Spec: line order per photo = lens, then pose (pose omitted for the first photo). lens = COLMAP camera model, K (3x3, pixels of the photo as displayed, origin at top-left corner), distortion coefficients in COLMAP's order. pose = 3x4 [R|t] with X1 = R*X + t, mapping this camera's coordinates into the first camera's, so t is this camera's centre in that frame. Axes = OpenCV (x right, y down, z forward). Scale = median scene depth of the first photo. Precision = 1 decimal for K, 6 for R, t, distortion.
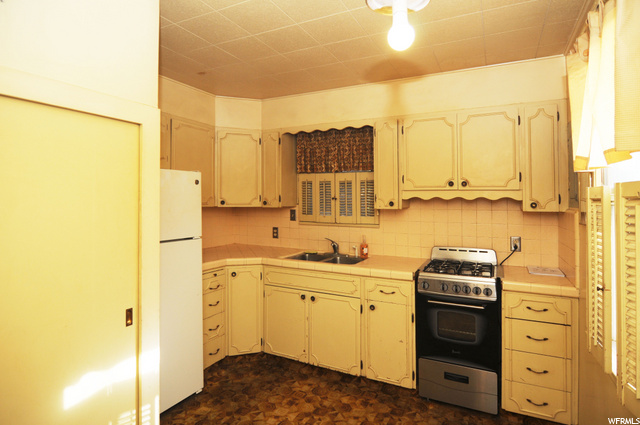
lens RADIAL K [[361.4, 0, 320.0], [0, 361.4, 192.0], [0, 0, 1]] dist [-0.001371, -0.001493]
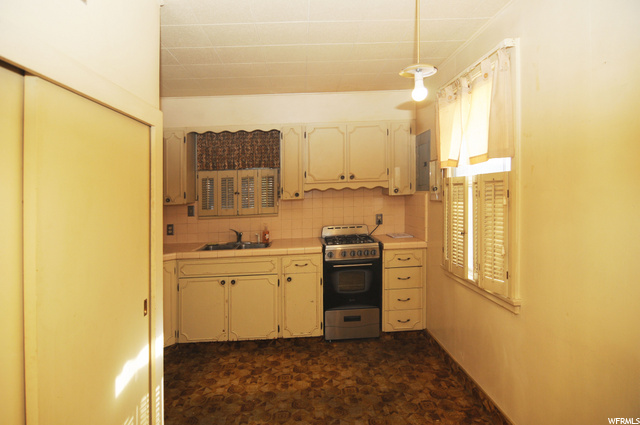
lens RADIAL K [[351.0, 0, 317.0], [0, 351.0, 204.0], [0, 0, 1]] dist [-0.000070, -0.000378]
pose [[0.874756, -0.055898, 0.481328, -0.322927], [0.033530, 0.997926, 0.054955, 0.000661], [-0.483402, -0.031934, 0.874816, -0.080633]]
